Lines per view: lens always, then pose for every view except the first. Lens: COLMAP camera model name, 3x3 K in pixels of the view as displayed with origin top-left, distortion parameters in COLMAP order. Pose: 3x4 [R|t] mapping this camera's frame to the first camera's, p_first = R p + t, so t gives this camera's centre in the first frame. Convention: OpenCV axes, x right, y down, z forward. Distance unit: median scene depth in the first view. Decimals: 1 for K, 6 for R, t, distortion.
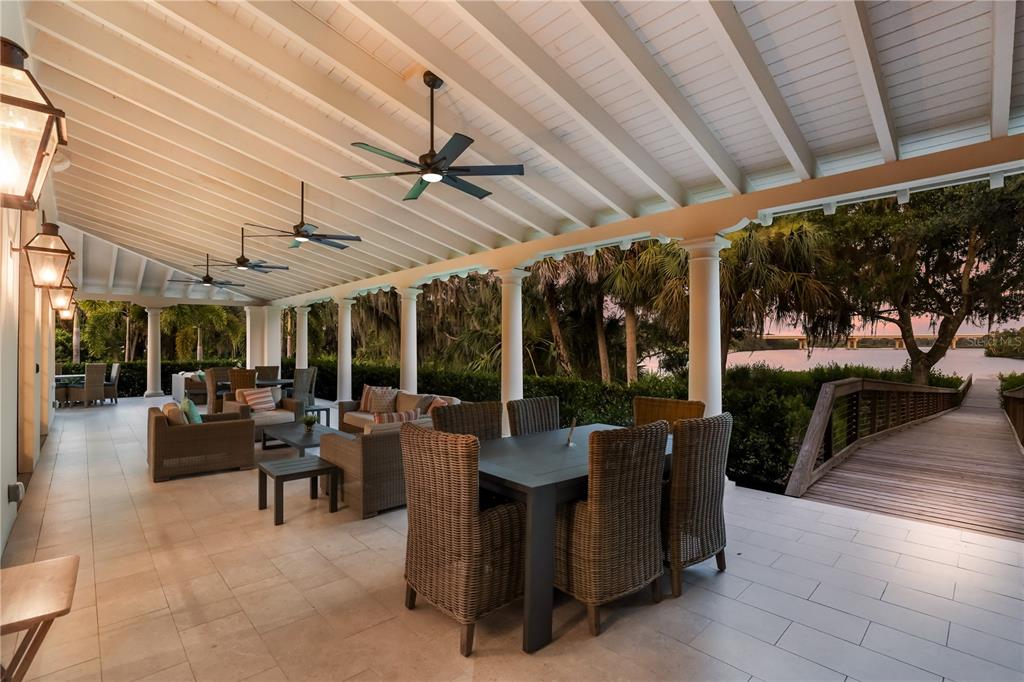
lens RADIAL K [[475.9, 0, 519.1], [0, 475.9, 338.7], [0, 0, 1]] dist [-0.004837, -0.000014]
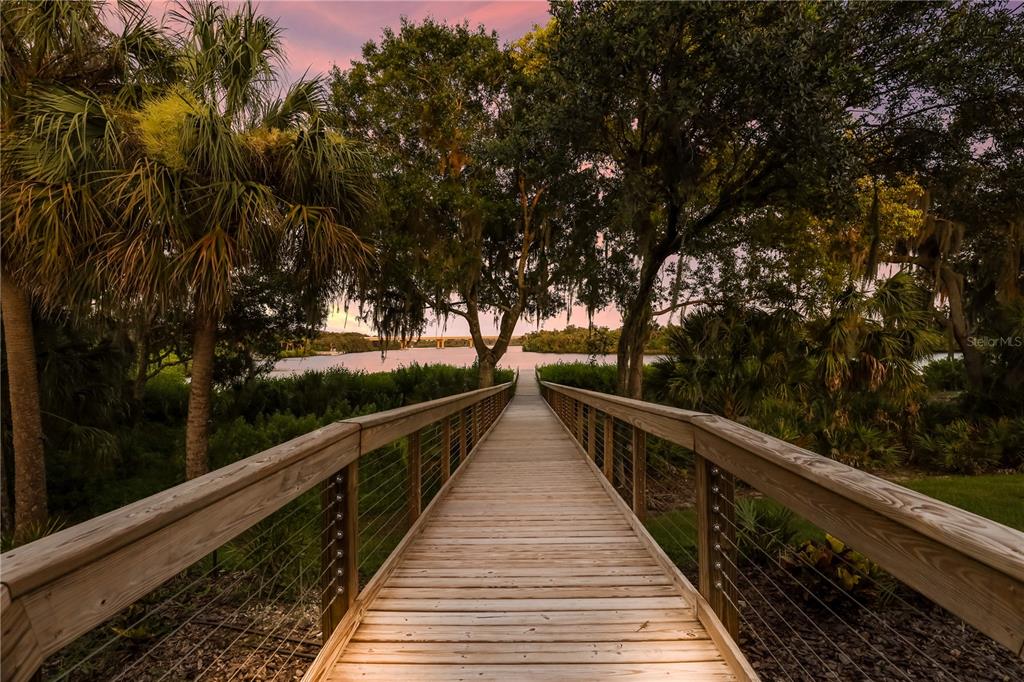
lens RADIAL K [[475.9, 0, 516.1], [0, 475.9, 341.9], [0, 0, 1]] dist [-0.004837, -0.000014]
pose [[0.720759, -0.013043, 0.693063, 0.225293], [0.012165, 0.999907, 0.006166, 0.009067], [-0.693079, 0.003987, 0.720850, 0.267350]]
